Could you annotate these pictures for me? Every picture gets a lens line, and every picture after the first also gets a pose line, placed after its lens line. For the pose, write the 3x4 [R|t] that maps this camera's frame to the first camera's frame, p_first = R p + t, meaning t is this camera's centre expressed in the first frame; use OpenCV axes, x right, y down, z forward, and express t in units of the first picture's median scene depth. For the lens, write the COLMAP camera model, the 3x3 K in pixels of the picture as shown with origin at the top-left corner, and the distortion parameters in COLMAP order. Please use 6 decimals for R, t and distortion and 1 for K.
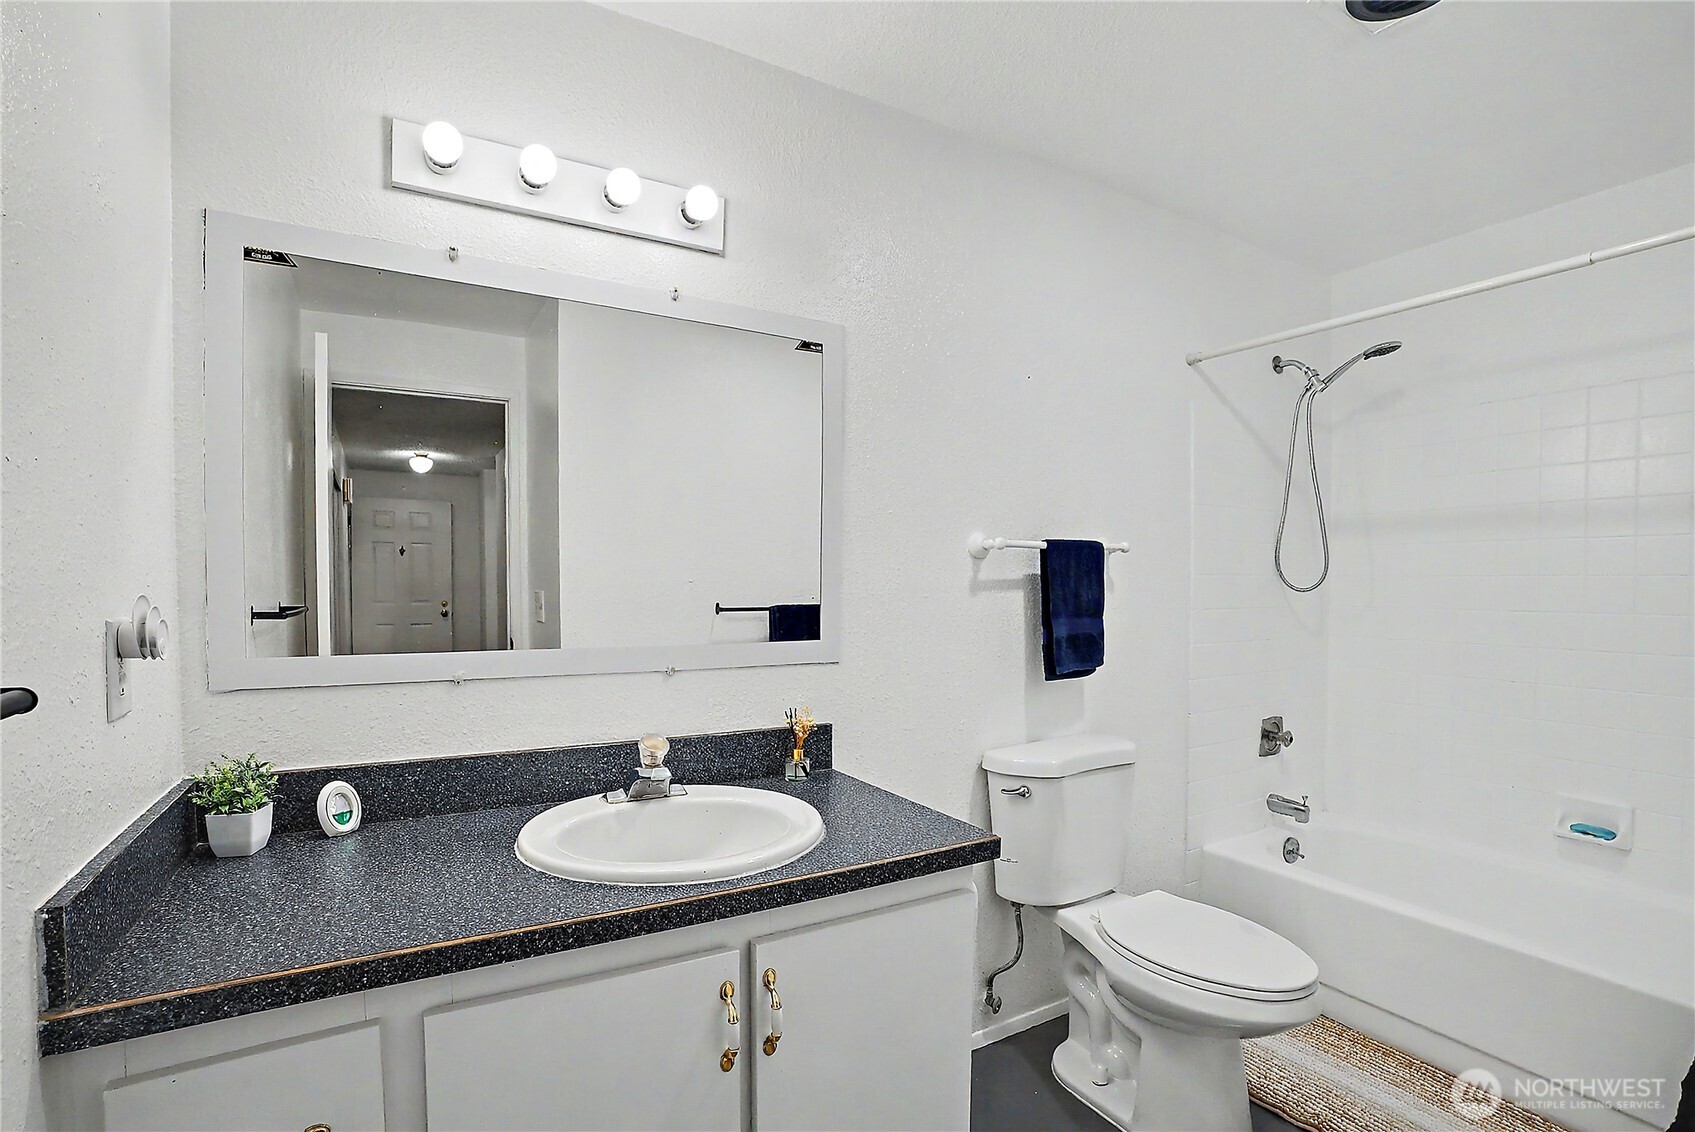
lens RADIAL K [[807.3, 0, 840.7], [0, 807.3, 572.9], [0, 0, 1]] dist [-0.072845, 0.034771]
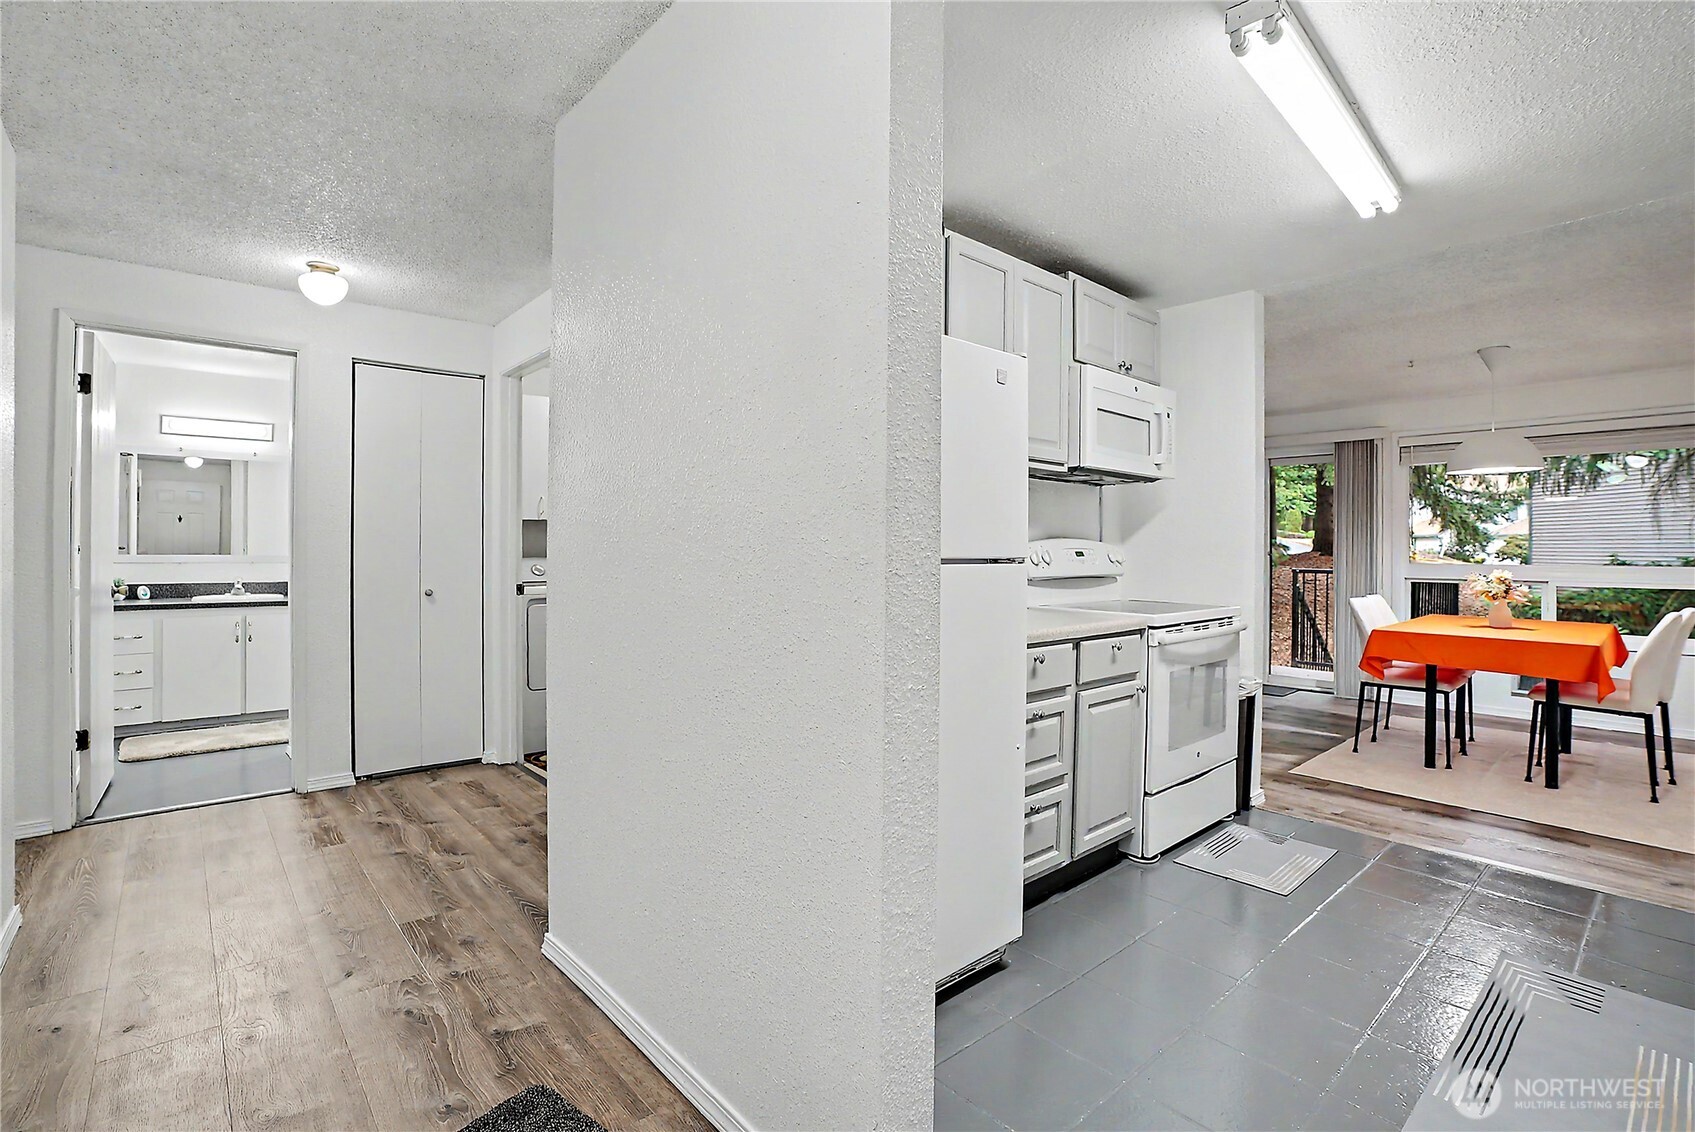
lens RADIAL K [[807.3, 0, 840.7], [0, 807.3, 572.9], [0, 0, 1]] dist [-0.072845, 0.034771]
pose [[0.981517, 0.034756, 0.188195, 1.266228], [-0.038013, 0.999183, 0.013722, 0.015589], [-0.187564, -0.020622, 0.982036, -2.149773]]
